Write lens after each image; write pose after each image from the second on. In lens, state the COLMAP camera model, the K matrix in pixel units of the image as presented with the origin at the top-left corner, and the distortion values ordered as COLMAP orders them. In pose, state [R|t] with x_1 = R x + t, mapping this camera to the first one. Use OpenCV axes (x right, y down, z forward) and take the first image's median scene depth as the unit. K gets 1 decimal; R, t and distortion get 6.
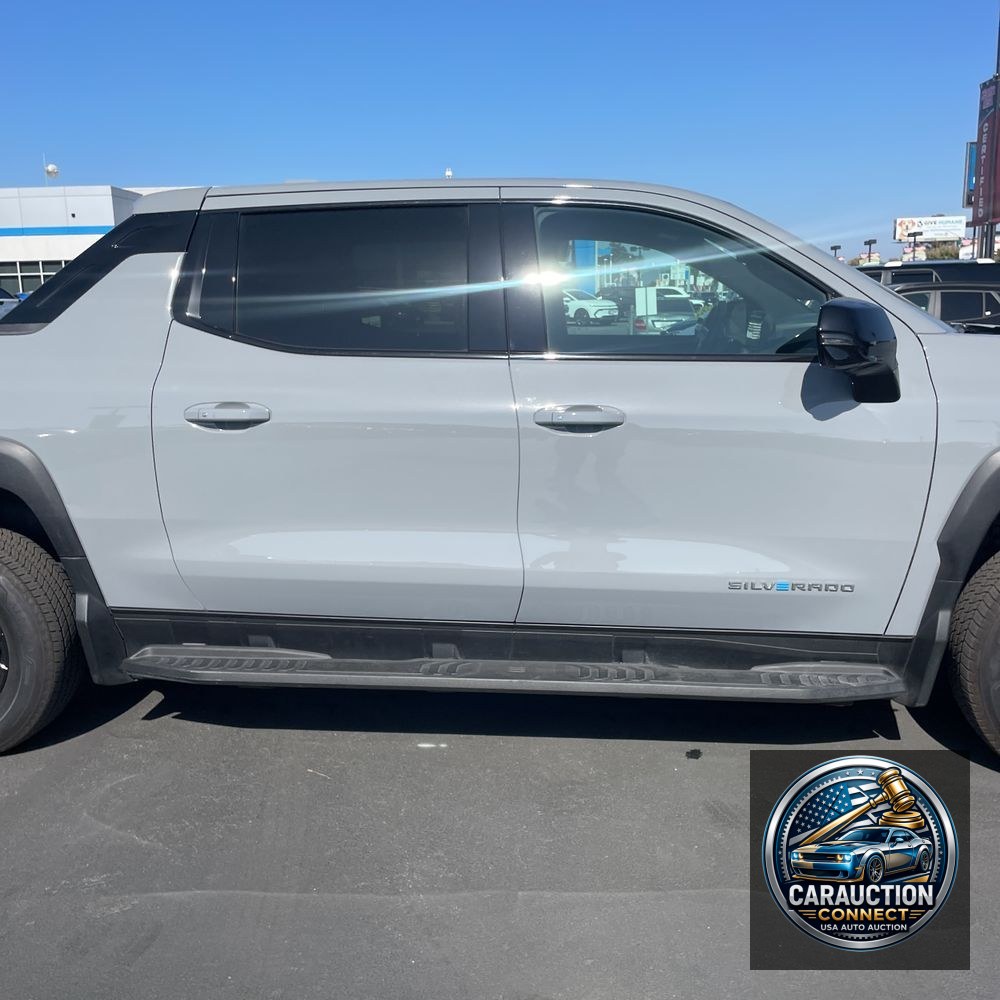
lens RADIAL K [[1007.8, 0, 500.0], [0, 1007.8, 500.0], [0, 0, 1]] dist [0.126299, -0.186589]
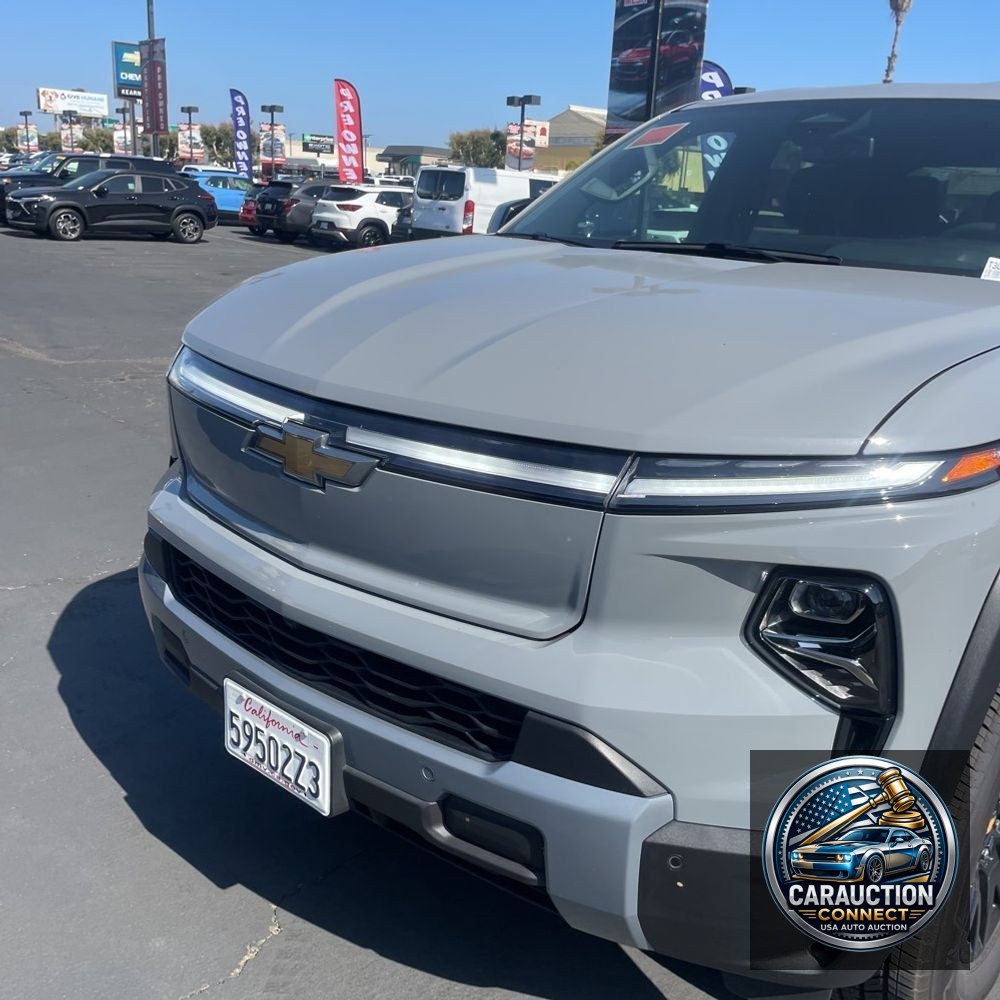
lens RADIAL K [[1000.2, 0, 497.8], [0, 1000.2, 478.7], [0, 0, 1]] dist [0.119615, -0.158826]
pose [[0.717932, -0.127330, 0.684369, -1.662127], [0.059711, 0.990769, 0.121698, 0.584352], [-0.693548, -0.046507, 0.718908, -3.033356]]
